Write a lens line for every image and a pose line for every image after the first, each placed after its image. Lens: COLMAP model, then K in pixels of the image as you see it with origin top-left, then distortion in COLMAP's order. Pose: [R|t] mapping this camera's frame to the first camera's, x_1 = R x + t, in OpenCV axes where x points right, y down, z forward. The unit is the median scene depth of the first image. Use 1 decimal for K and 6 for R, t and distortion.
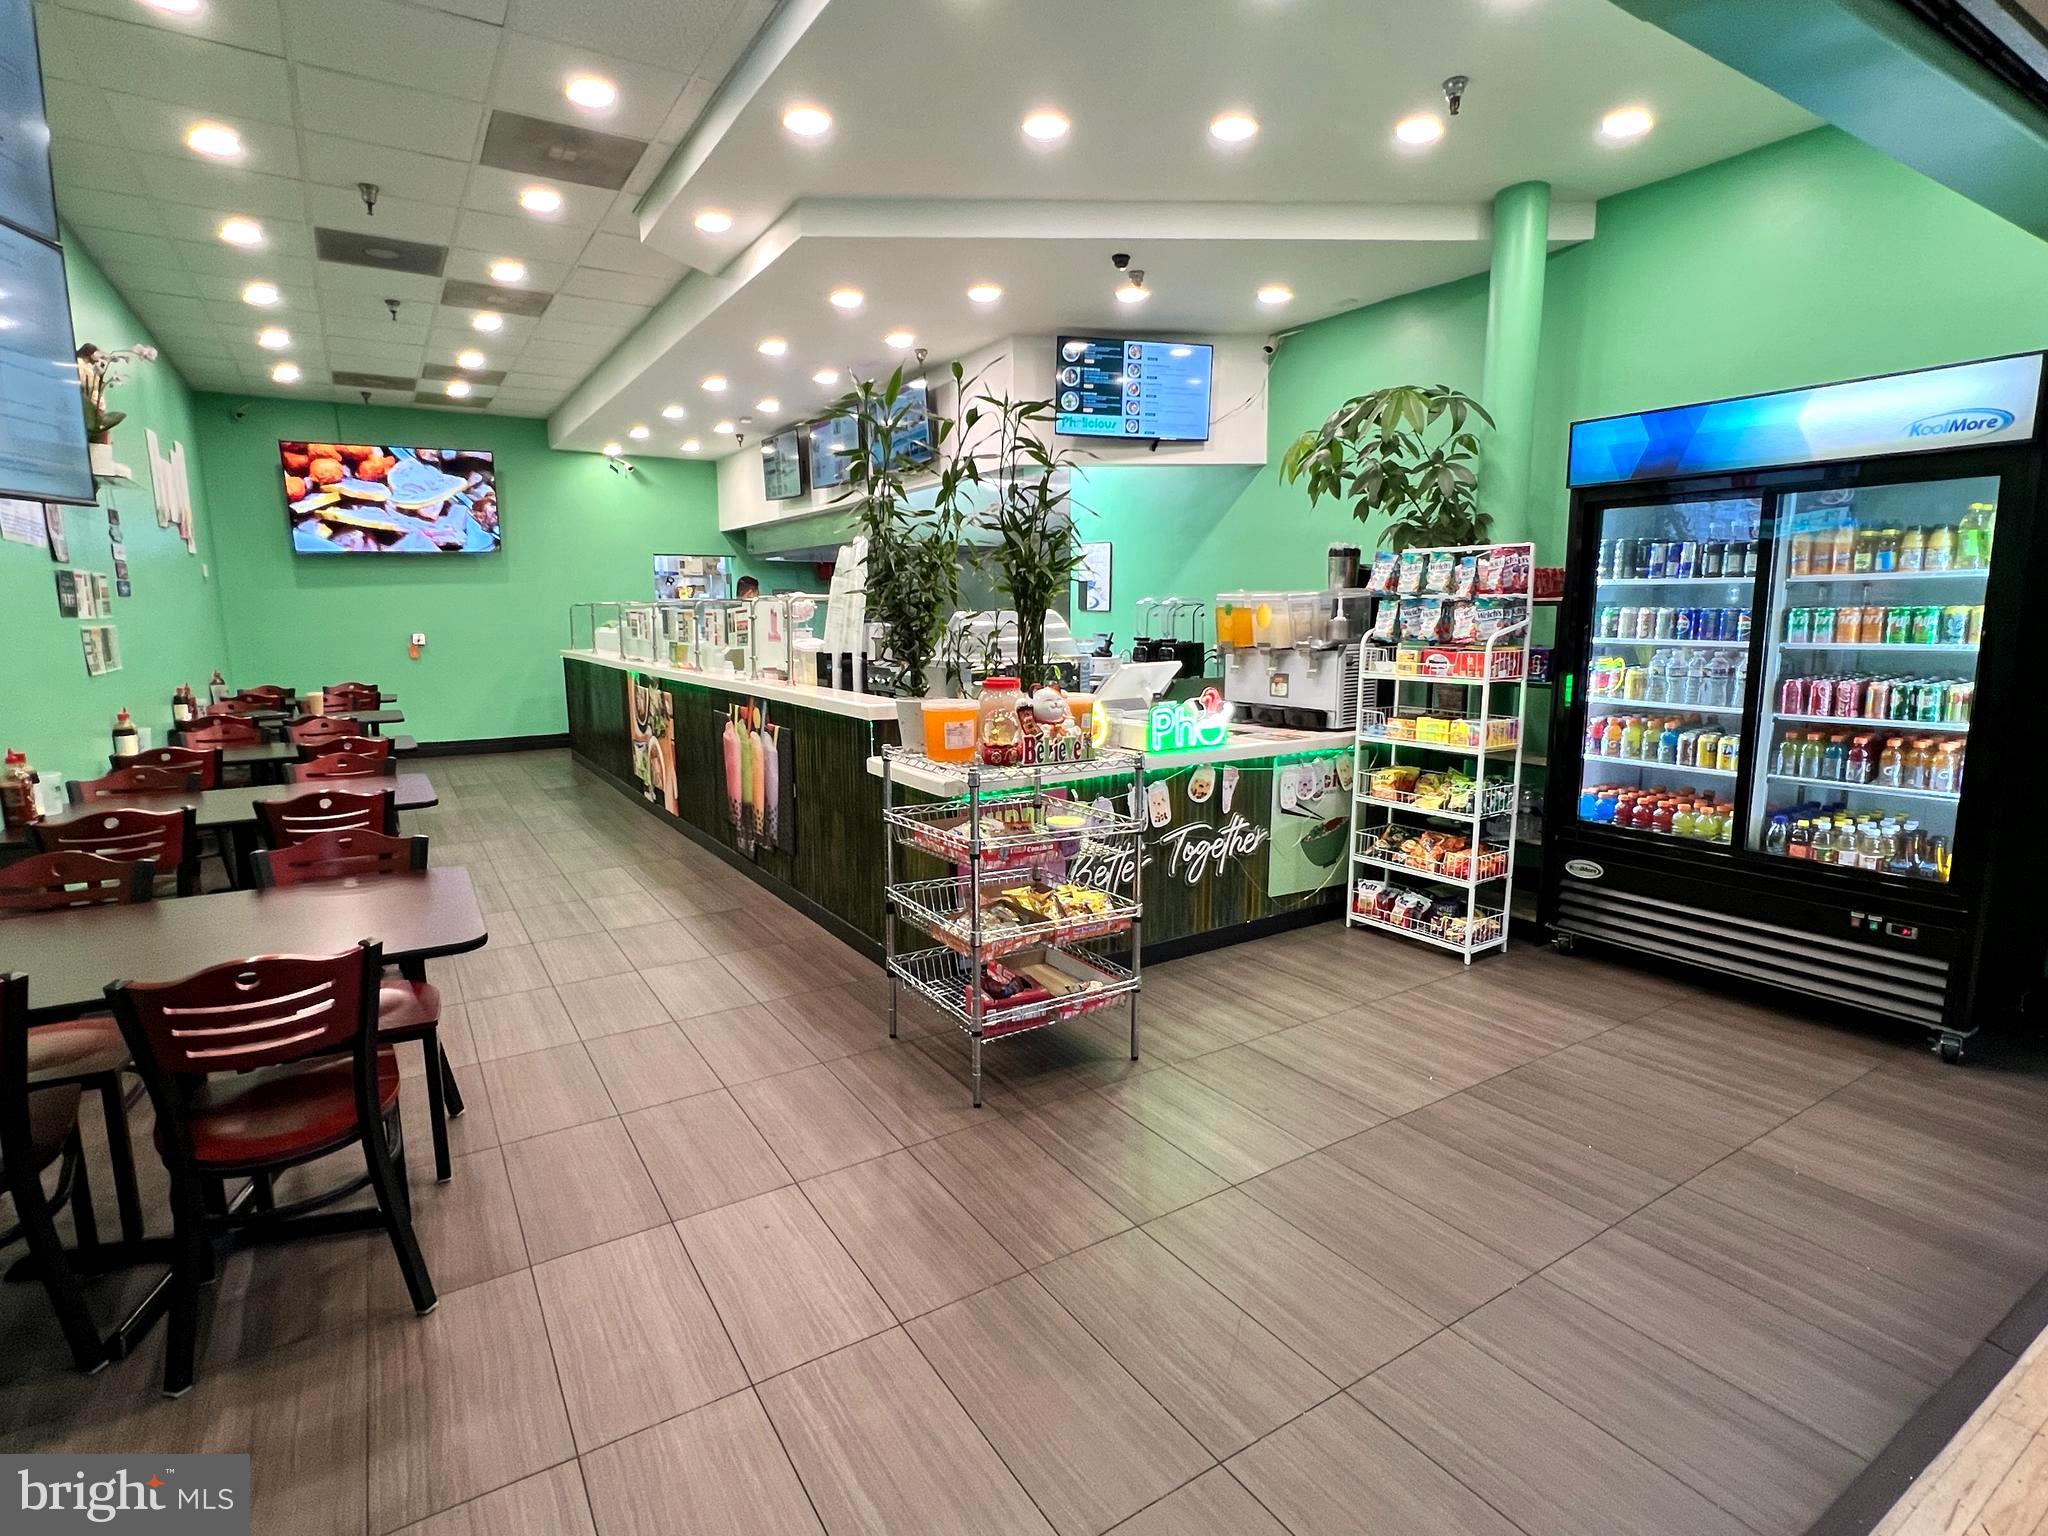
lens RADIAL K [[1032.4, 0, 1036.7], [0, 1032.4, 772.5], [0, 0, 1]] dist [-0.000791, 0.000342]
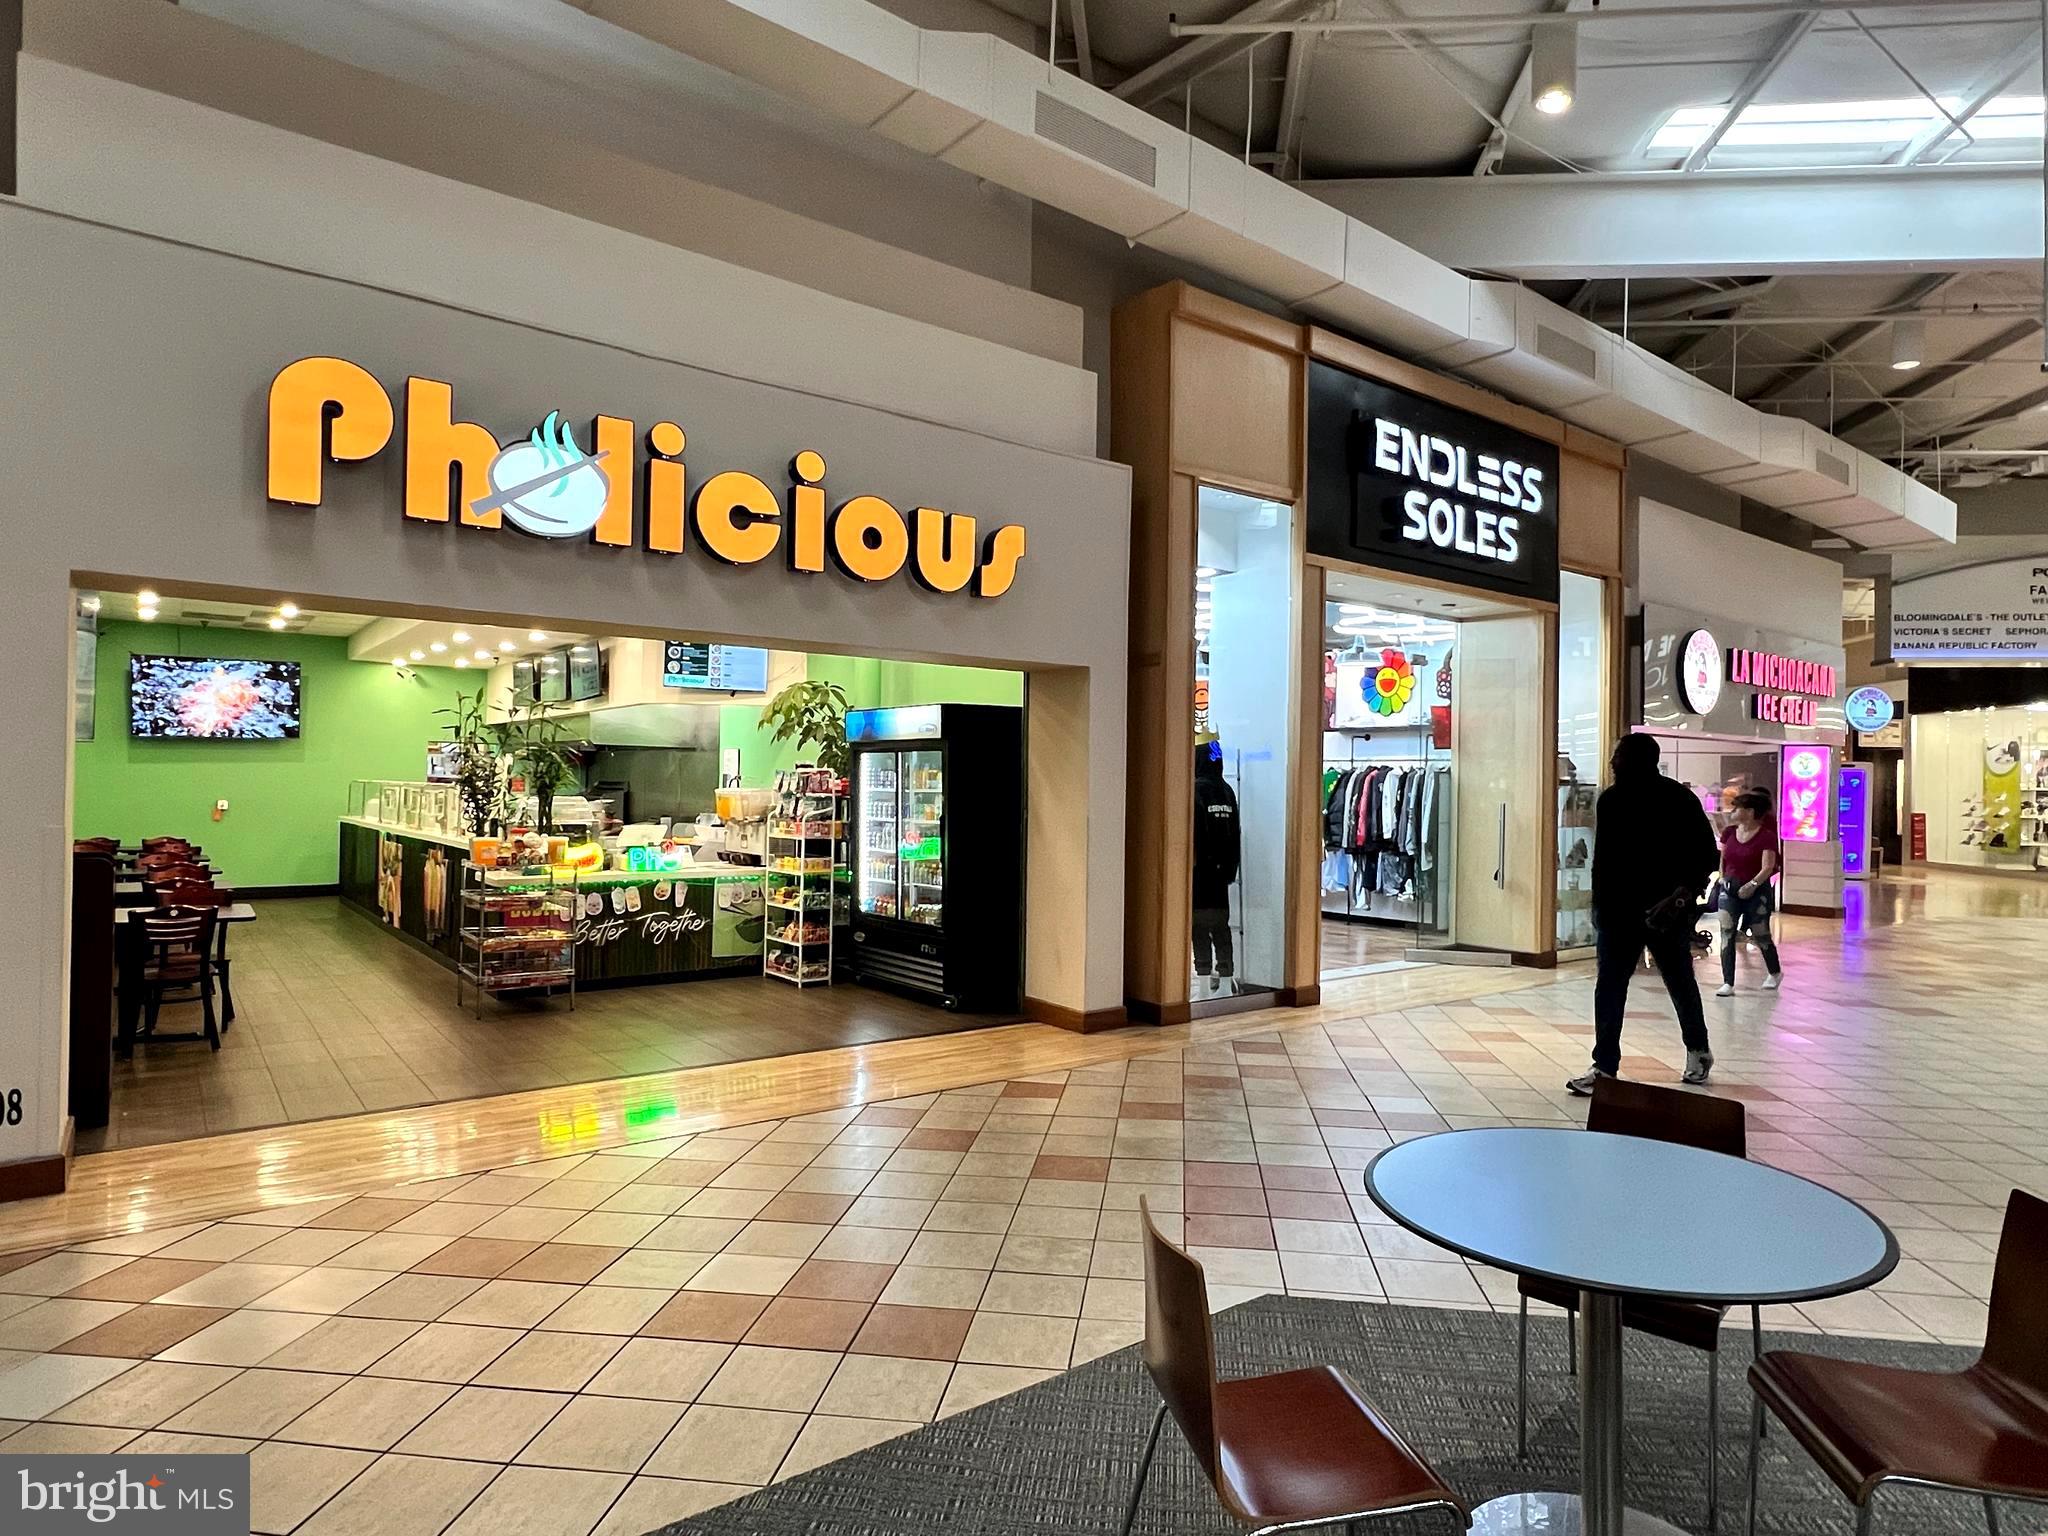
lens RADIAL K [[1167.9, 0, 1034.0], [0, 1167.9, 787.4], [0, 0, 1]] dist [-0.004134, 0.005205]
pose [[0.996406, 0.024010, 0.081234, 0.490521], [-0.010840, 0.987245, -0.158836, 0.117064], [-0.084012, 0.157384, 0.983957, -0.879544]]
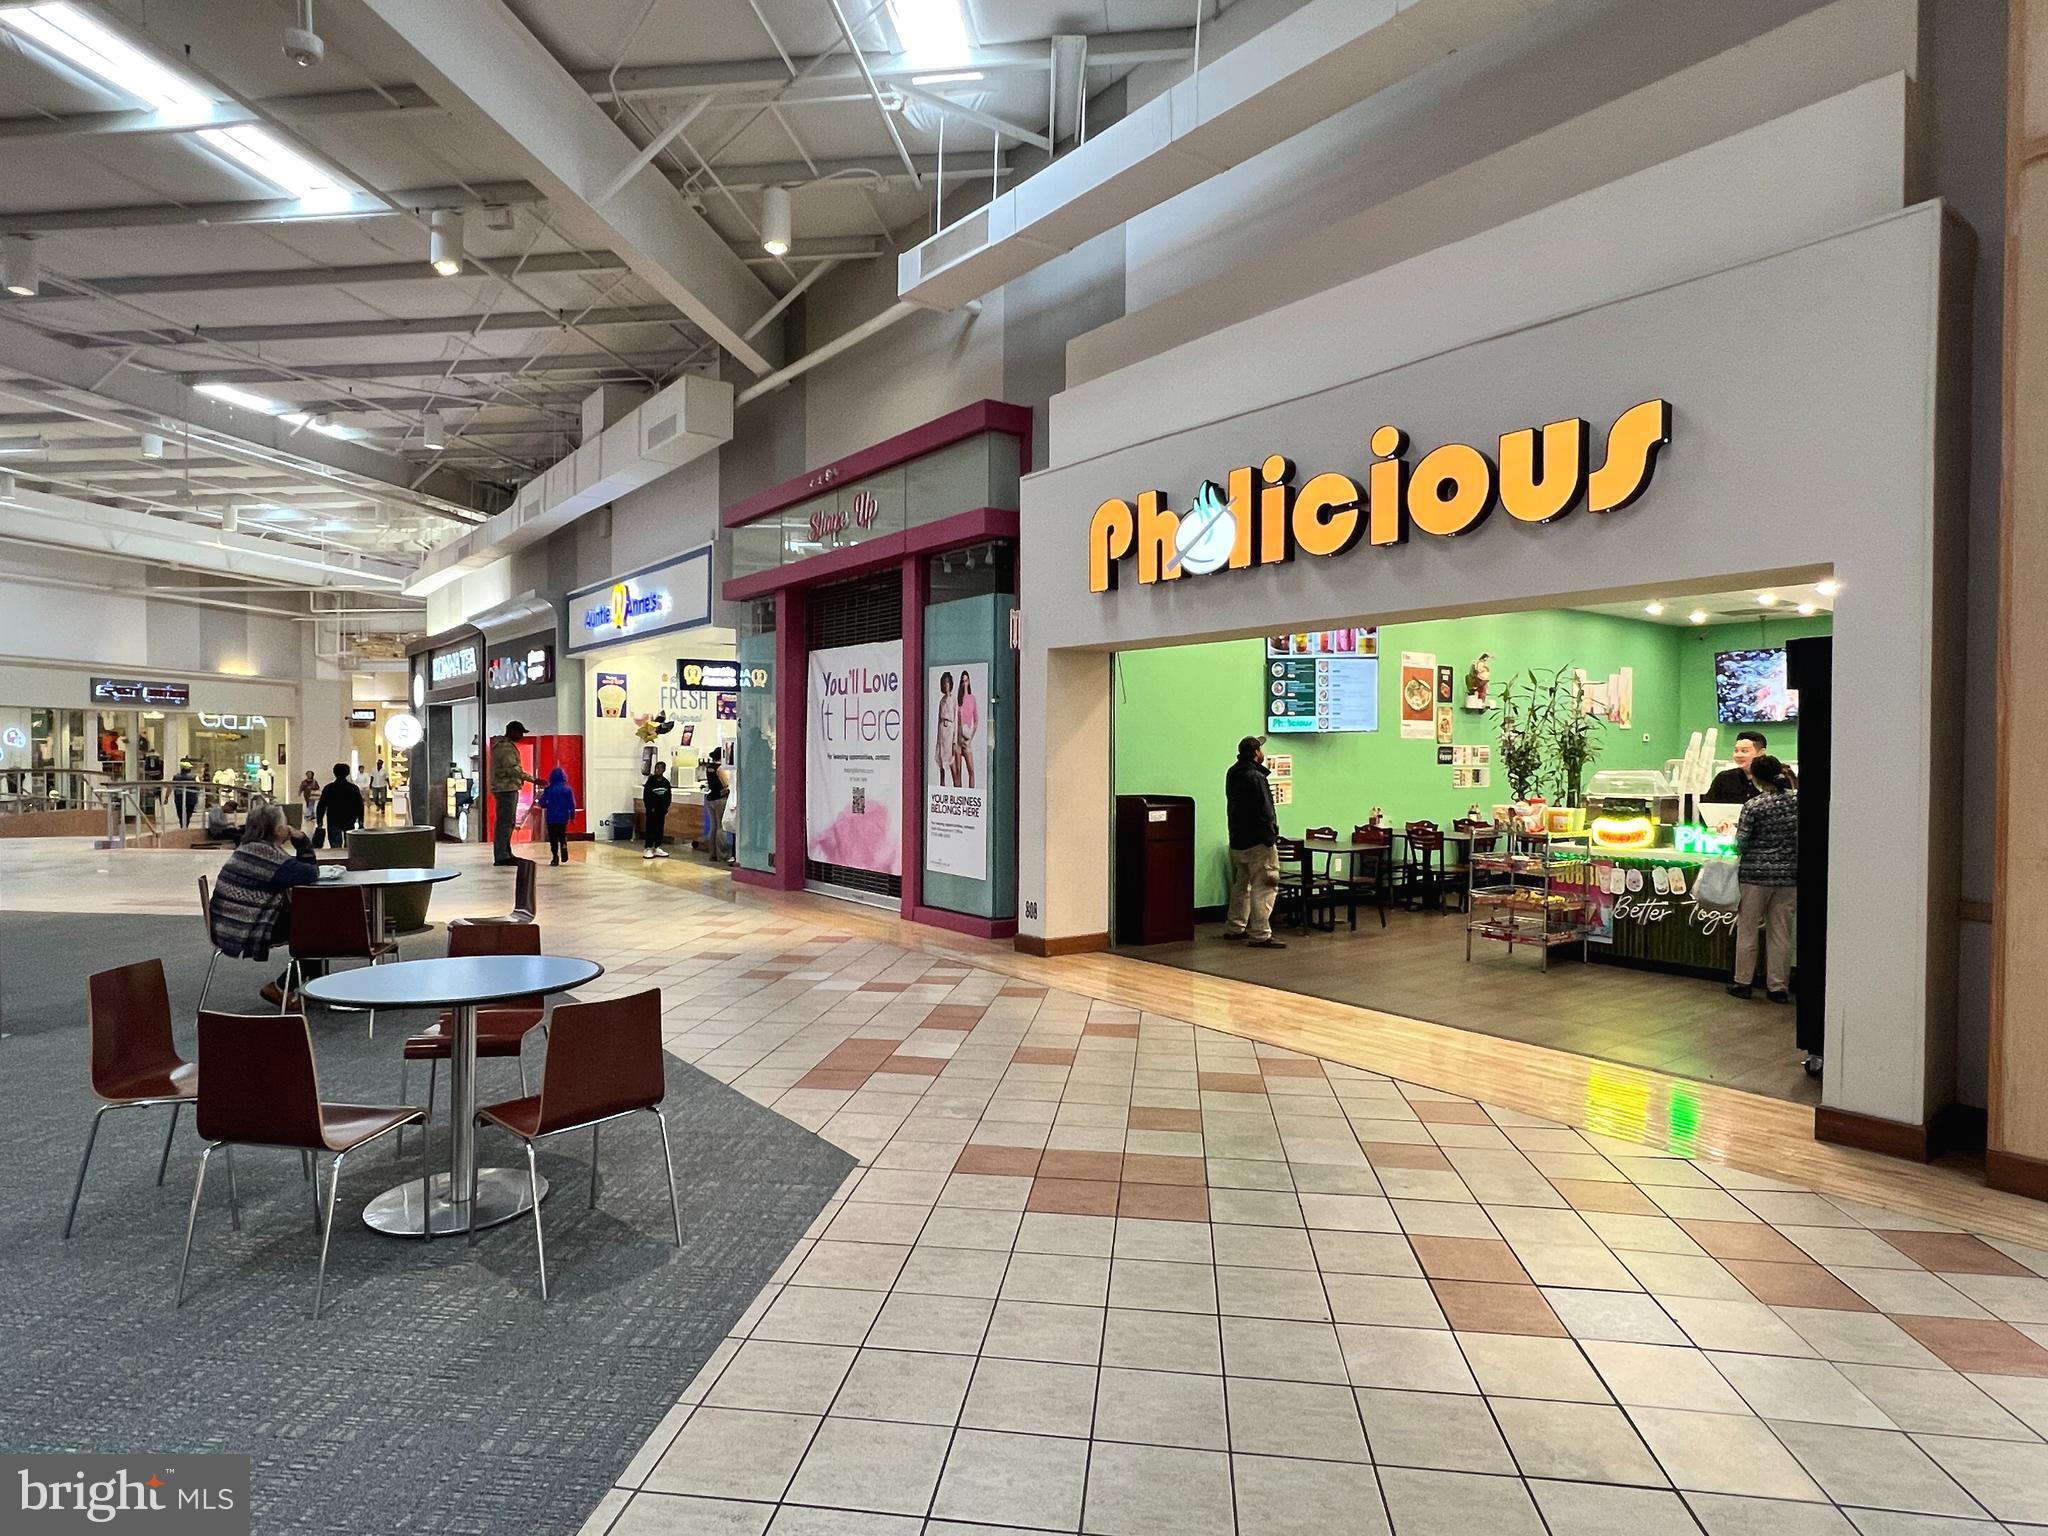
lens RADIAL K [[1167.9, 0, 1032.1], [0, 1167.9, 771.2], [0, 0, 1]] dist [-0.004134, 0.005205]
pose [[0.069427, 0.026036, -0.997247, 1.460270], [-0.165240, 0.986151, 0.014242, 0.001368], [0.983807, 0.163796, 0.072768, -0.198721]]
